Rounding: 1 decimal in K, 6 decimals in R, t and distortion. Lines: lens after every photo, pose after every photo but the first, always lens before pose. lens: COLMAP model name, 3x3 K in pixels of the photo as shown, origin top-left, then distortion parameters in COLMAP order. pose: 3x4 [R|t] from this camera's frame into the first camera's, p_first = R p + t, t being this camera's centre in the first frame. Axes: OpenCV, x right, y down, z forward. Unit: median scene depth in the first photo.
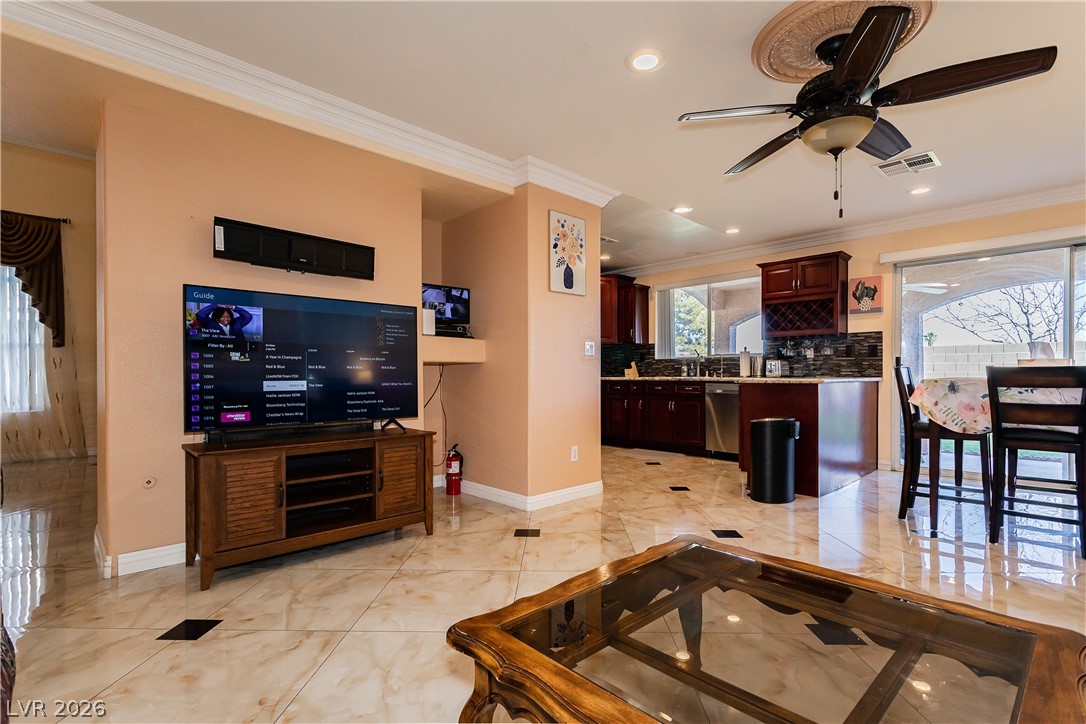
lens RADIAL K [[520.0, 0, 541.4], [0, 520.0, 377.0], [0, 0, 1]] dist [-0.000536, 0.000219]
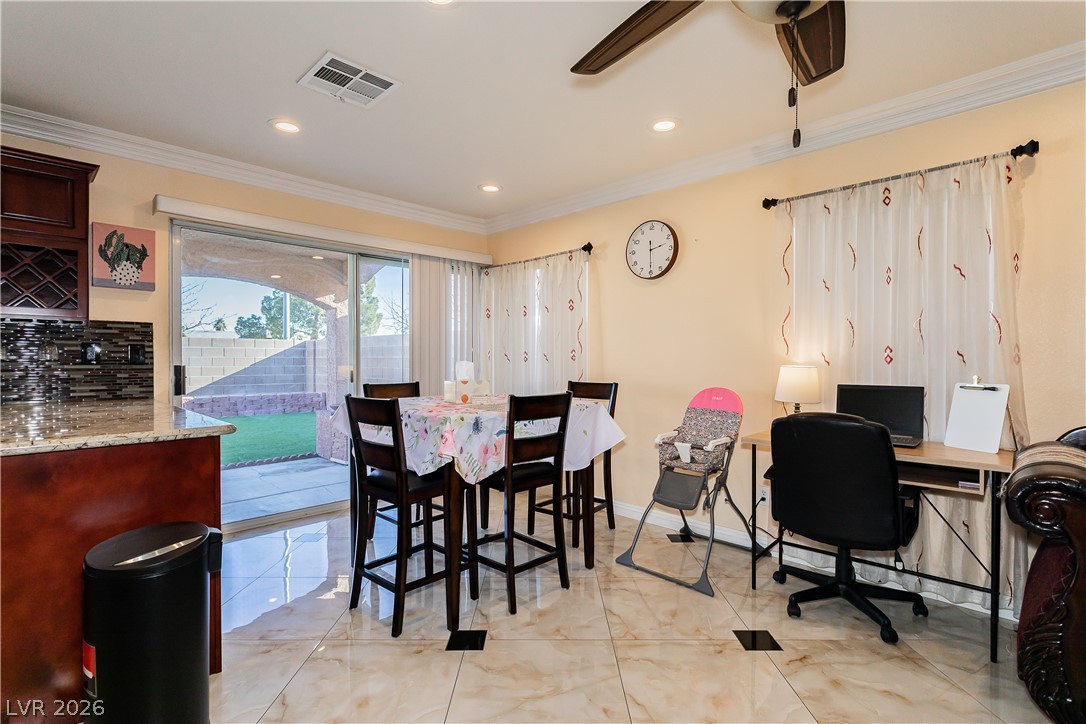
lens RADIAL K [[510.9, 0, 546.7], [0, 510.9, 365.1], [0, 0, 1]] dist [0.001263, 0.000639]
pose [[-0.037829, -0.001699, 0.999283, 0.051813], [-0.001061, 0.999998, 0.001660, -0.052569], [-0.999284, -0.000998, -0.037830, 0.732159]]
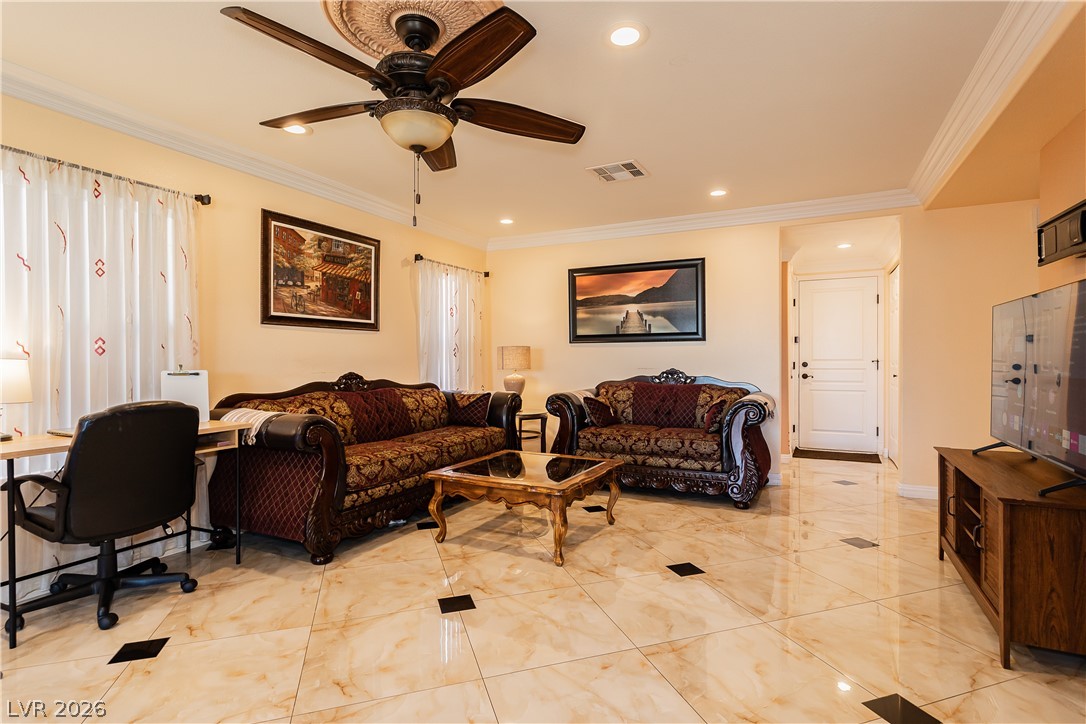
lens RADIAL K [[530.3, 0, 543.0], [0, 530.3, 362.0], [0, 0, 1]] dist [0.000013, 0.000362]
pose [[-0.942364, 0.010183, -0.334434, 0.399474], [0.006864, 0.999915, 0.011105, -0.048083], [0.334519, 0.008169, -0.942354, 1.134573]]
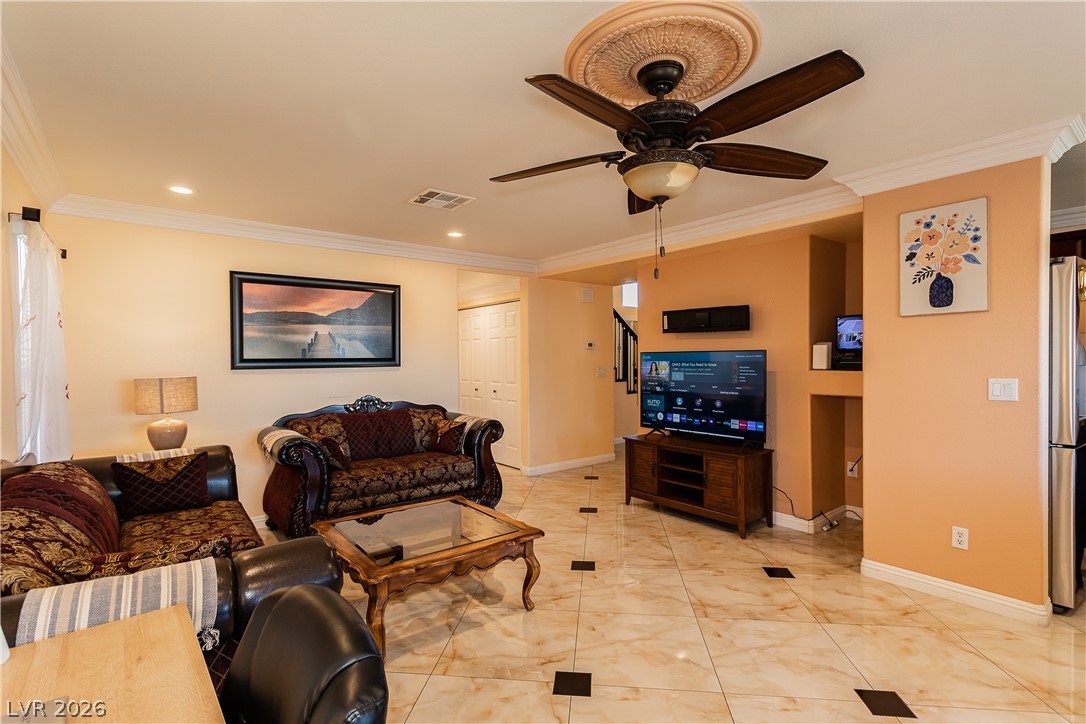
lens RADIAL K [[510.9, 0, 546.7], [0, 510.9, 365.1], [0, 0, 1]] dist [0.001263, 0.000639]
pose [[-0.089344, 0.017706, -0.995843, 0.835192], [0.005347, 0.999836, 0.017298, -0.106648], [0.995986, -0.003779, -0.089424, 0.525770]]
